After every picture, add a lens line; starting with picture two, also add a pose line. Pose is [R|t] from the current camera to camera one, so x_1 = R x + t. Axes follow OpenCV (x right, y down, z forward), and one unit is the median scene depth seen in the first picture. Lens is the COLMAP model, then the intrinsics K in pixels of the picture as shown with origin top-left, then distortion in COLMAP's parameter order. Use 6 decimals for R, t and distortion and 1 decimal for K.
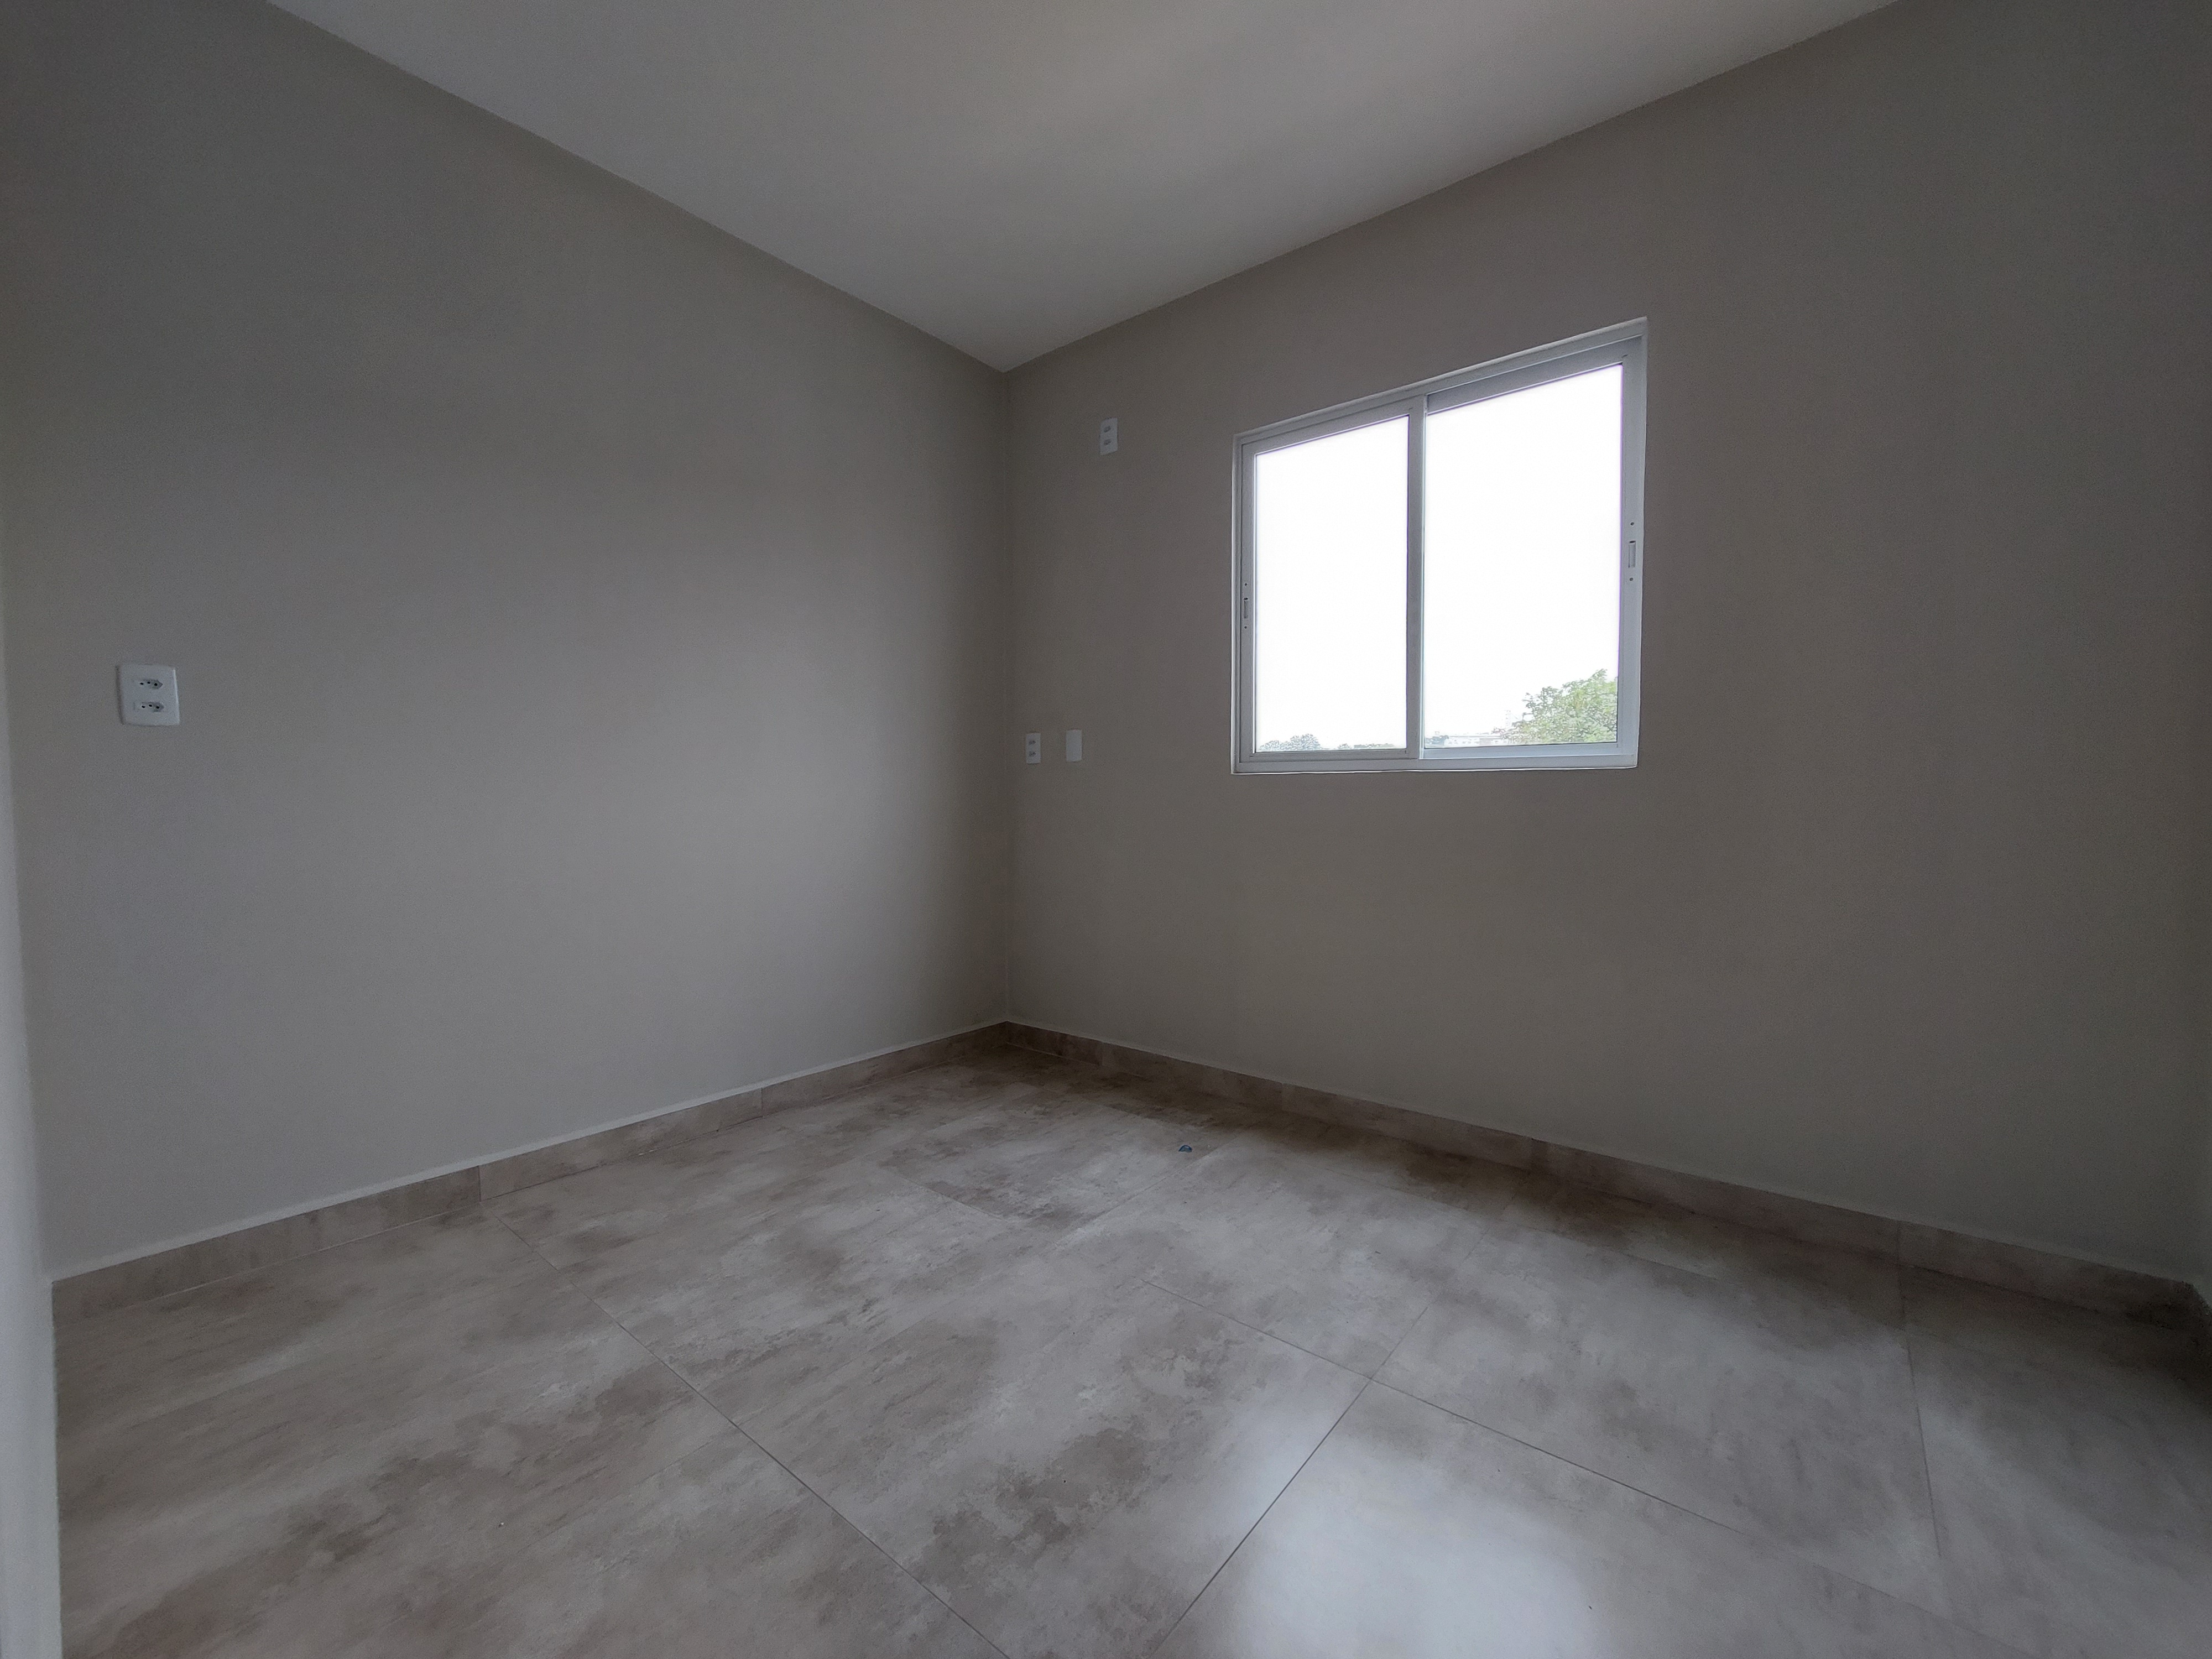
lens RADIAL K [[883.6, 0, 1107.8], [0, 883.6, 823.3], [0, 0, 1]] dist [-0.003472, 0.000812]
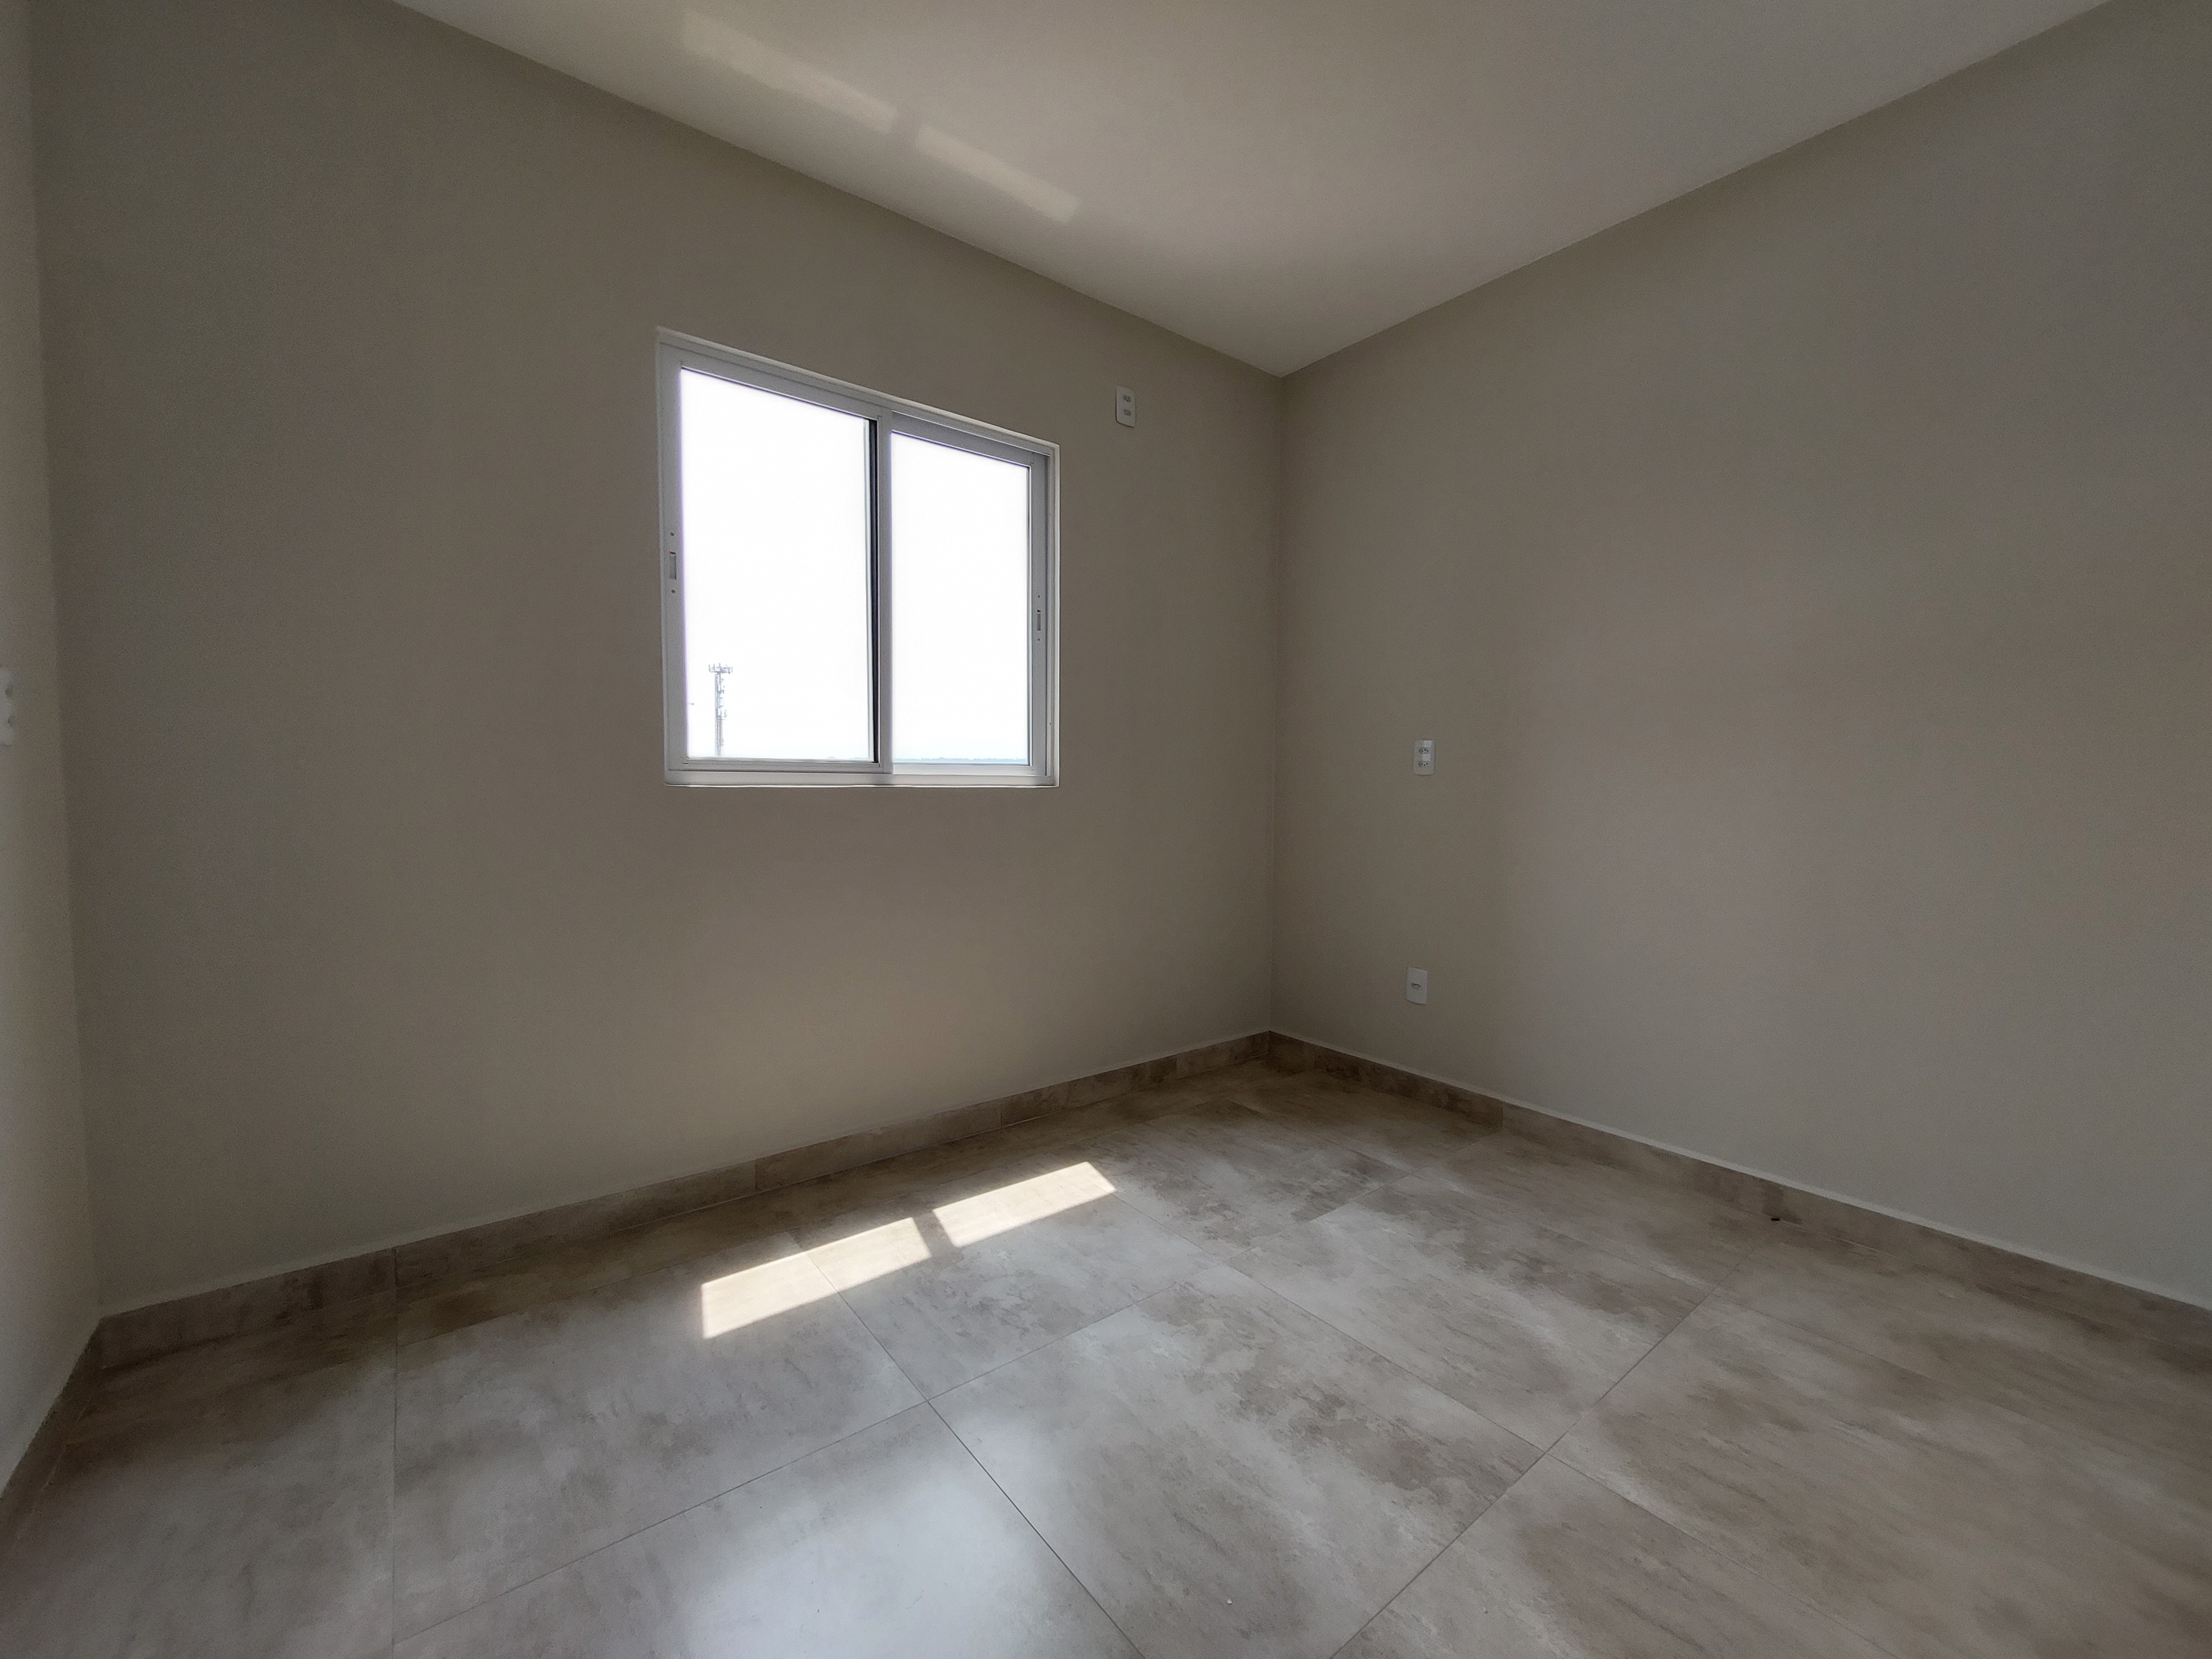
lens RADIAL K [[883.6, 0, 1107.4], [0, 883.6, 830.9], [0, 0, 1]] dist [-0.003472, 0.000812]
pose [[0.213787, -0.047501, 0.975725, -1.948062], [0.031821, 0.998626, 0.041644, -0.079811], [-0.976362, 0.022146, 0.215004, 0.921266]]
